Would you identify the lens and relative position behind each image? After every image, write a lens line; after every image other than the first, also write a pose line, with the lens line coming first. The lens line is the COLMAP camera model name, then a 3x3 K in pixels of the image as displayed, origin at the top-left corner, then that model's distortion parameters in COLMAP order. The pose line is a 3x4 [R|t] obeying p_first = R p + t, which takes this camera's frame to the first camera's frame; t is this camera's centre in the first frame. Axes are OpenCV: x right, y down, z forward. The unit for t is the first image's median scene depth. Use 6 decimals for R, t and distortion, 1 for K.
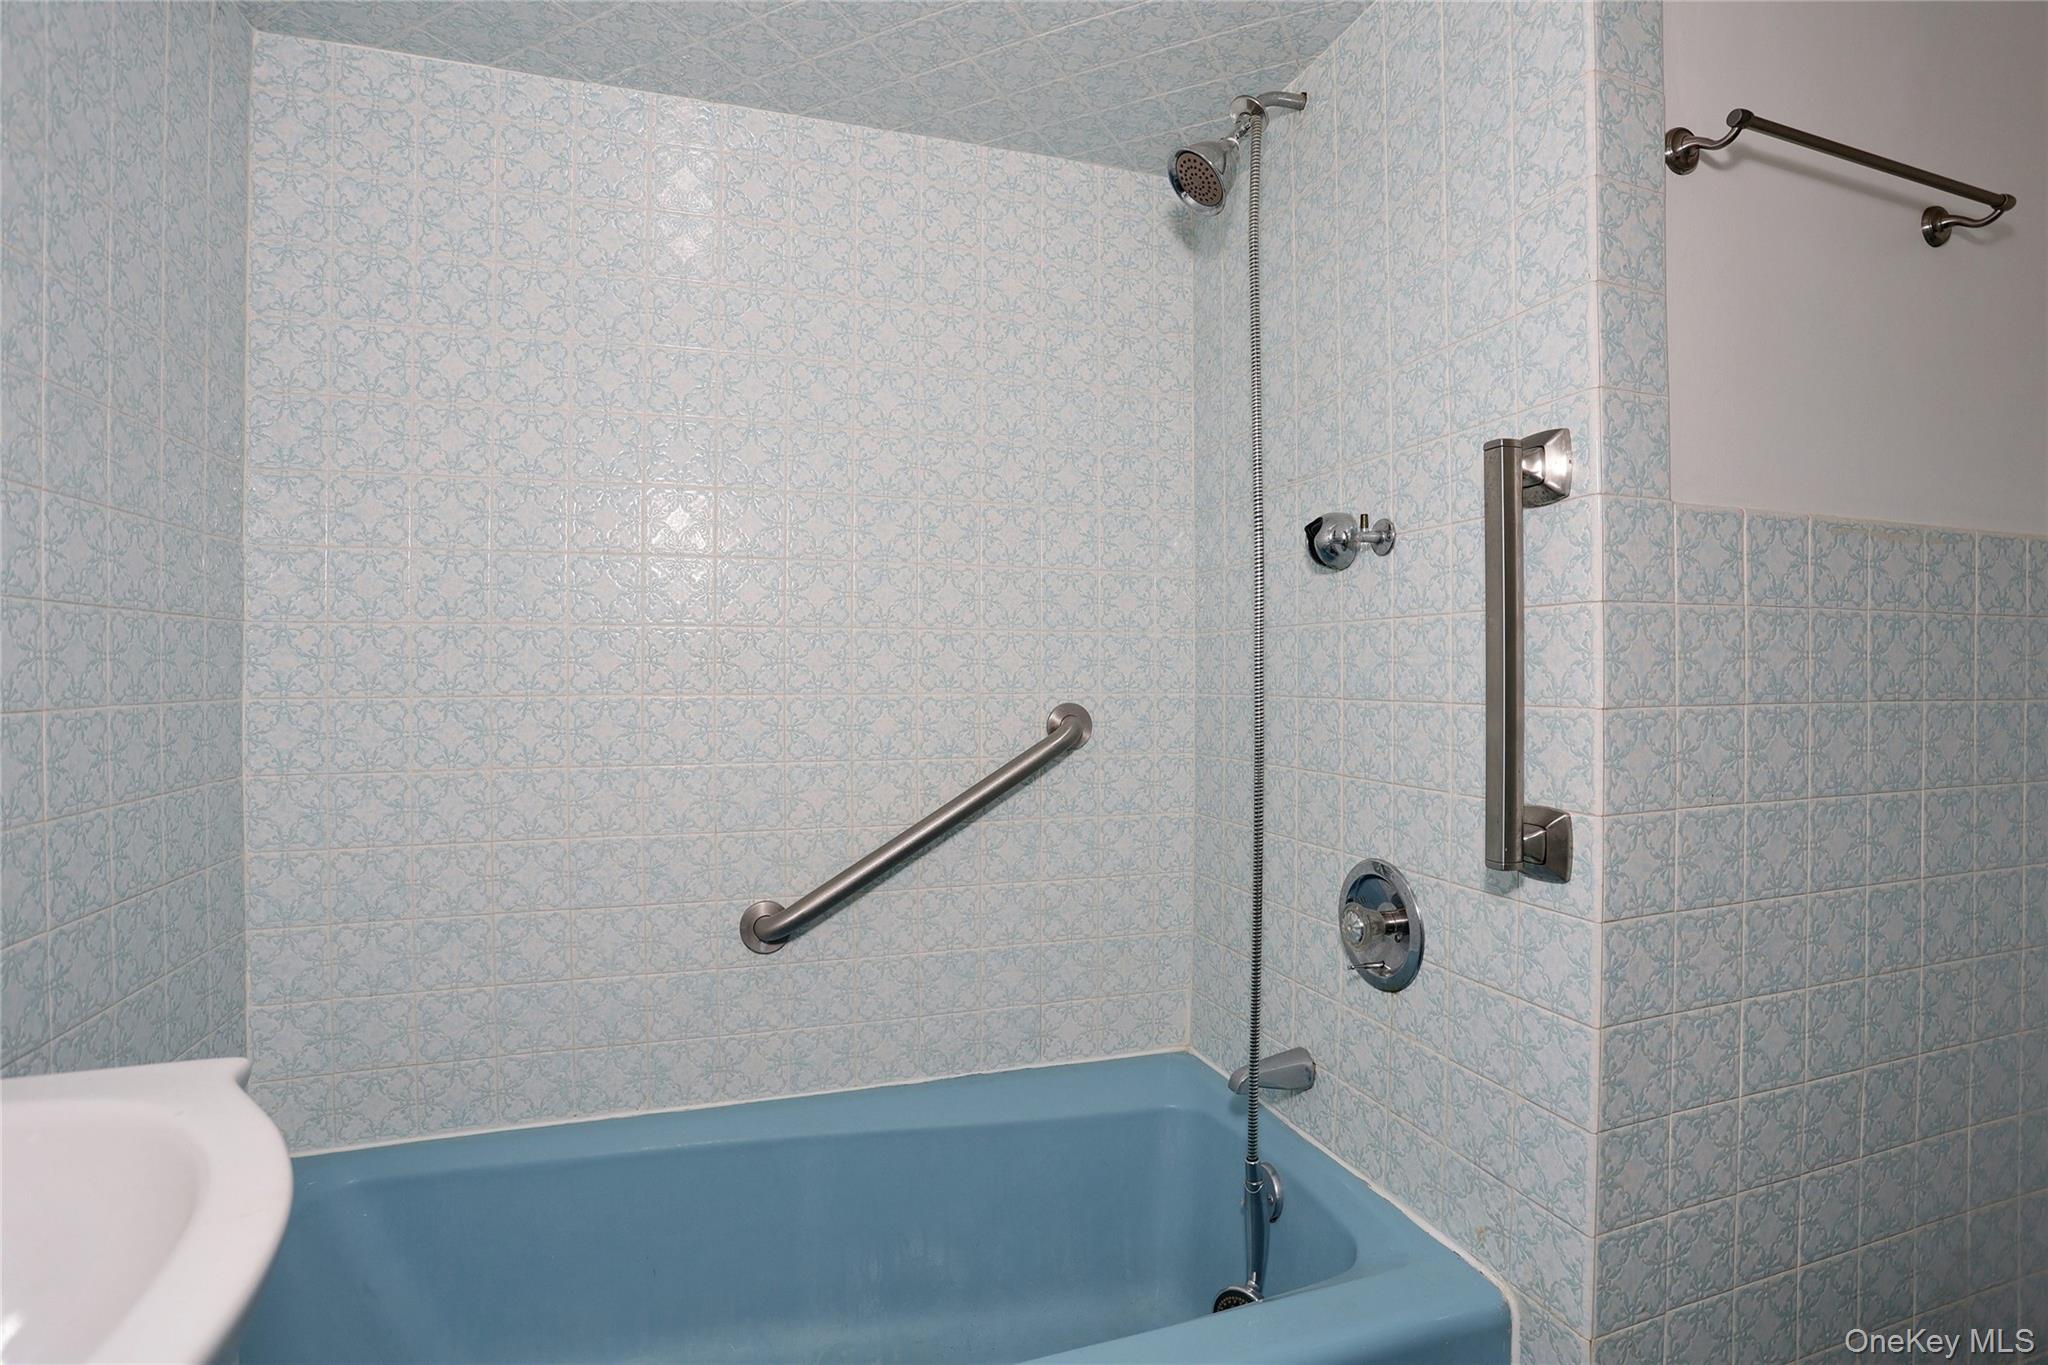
lens RADIAL K [[991.5, 0, 1021.3], [0, 991.5, 678.7], [0, 0, 1]] dist [-0.062538, 0.017174]
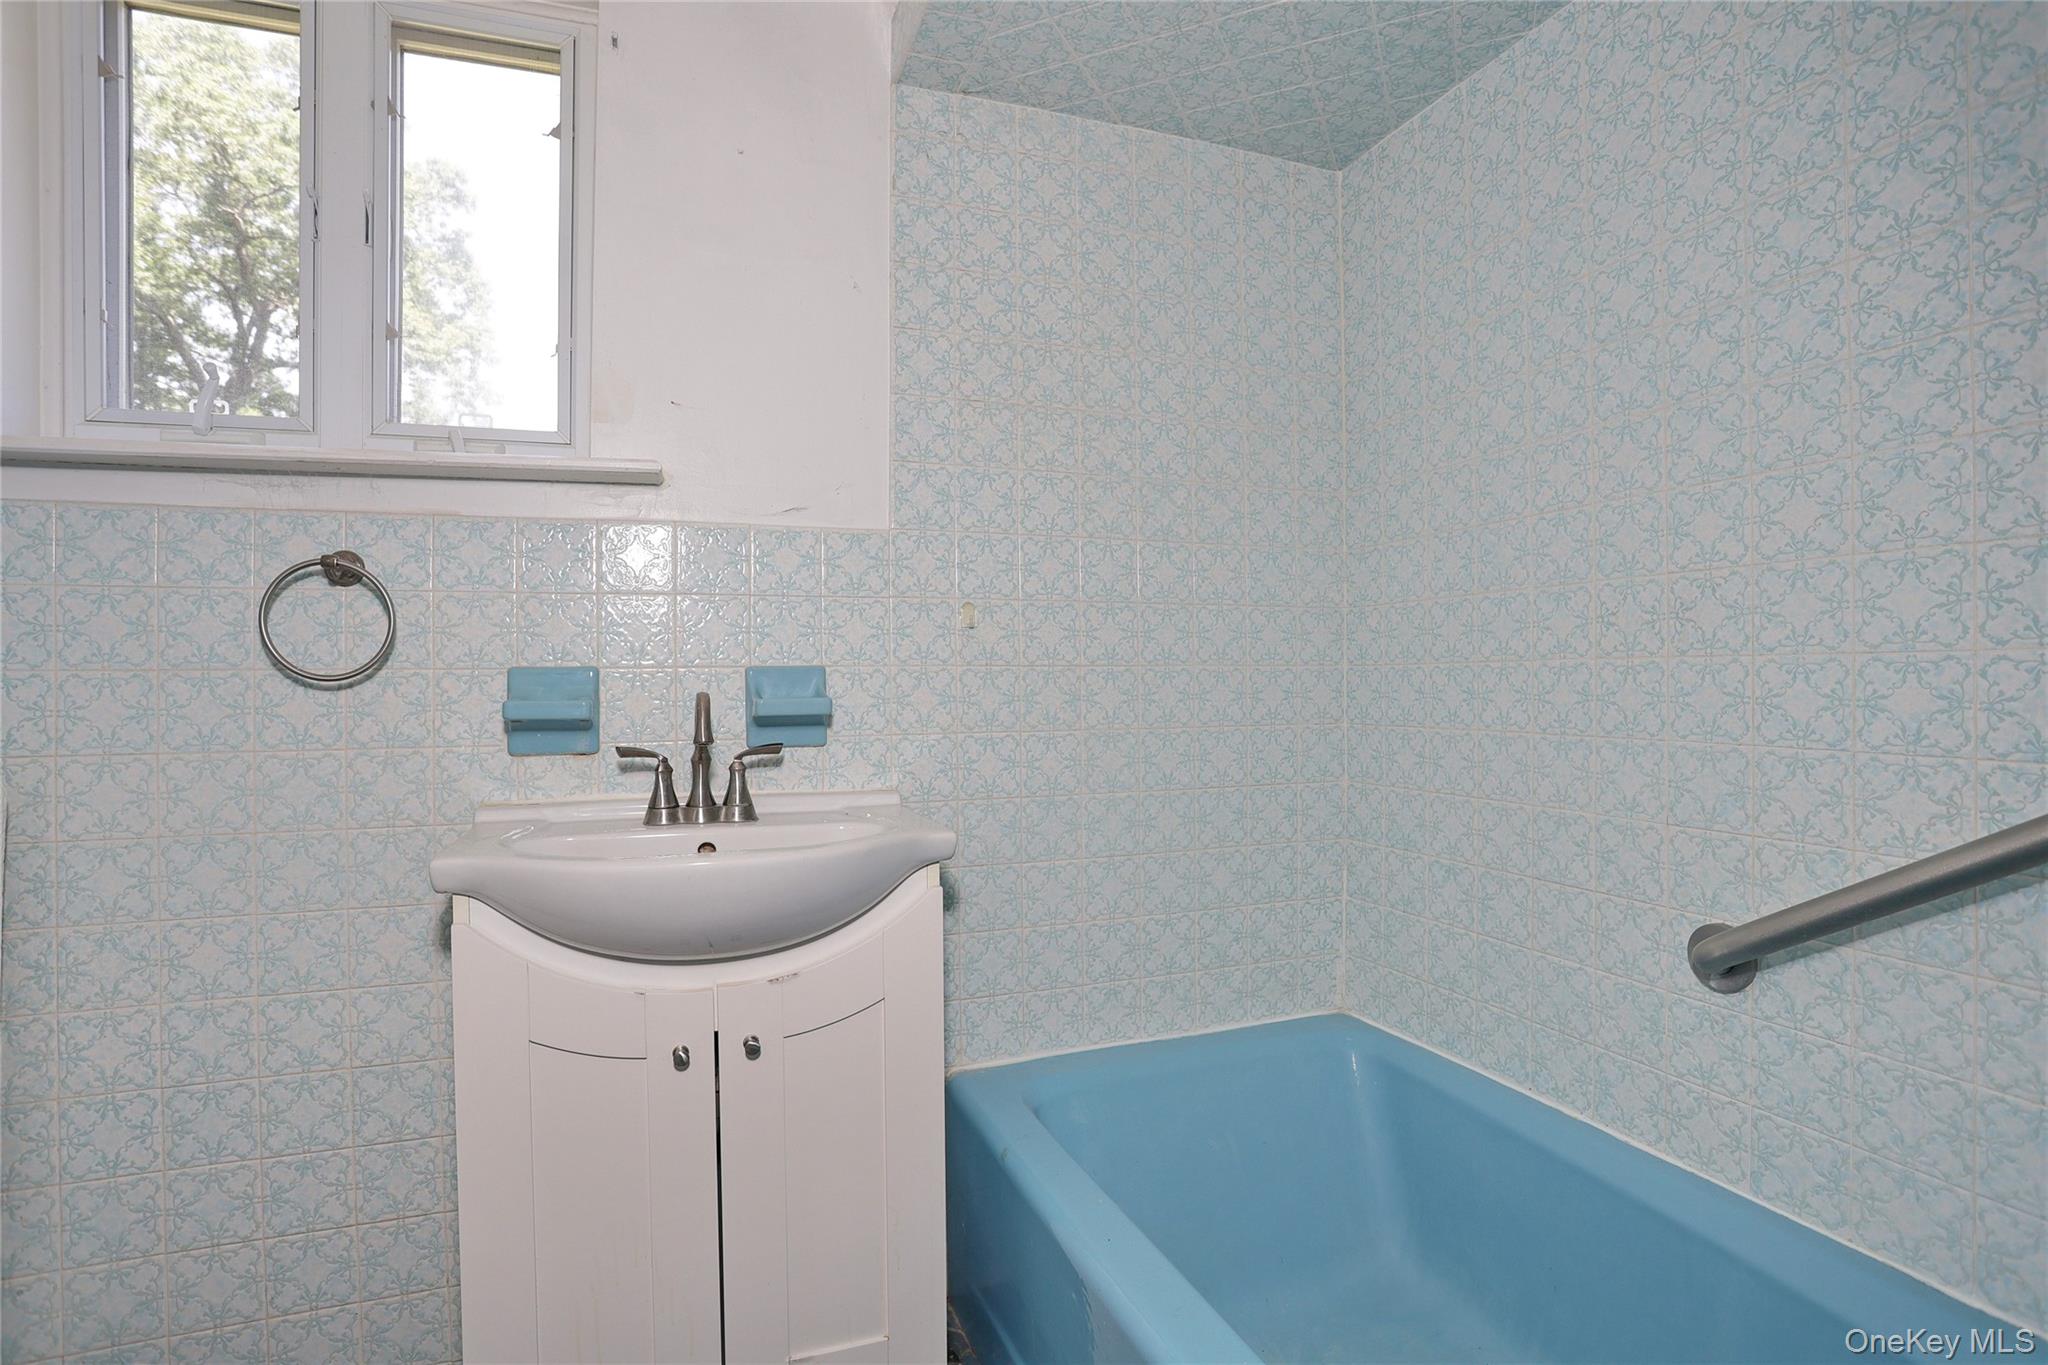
lens RADIAL K [[991.5, 0, 1015.3], [0, 991.5, 684.2], [0, 0, 1]] dist [-0.062538, 0.017174]
pose [[0.025858, 0.001660, -0.999664, 0.482227], [-0.005095, 0.999986, 0.001529, 0.040326], [0.999653, 0.005054, 0.025866, 0.431414]]
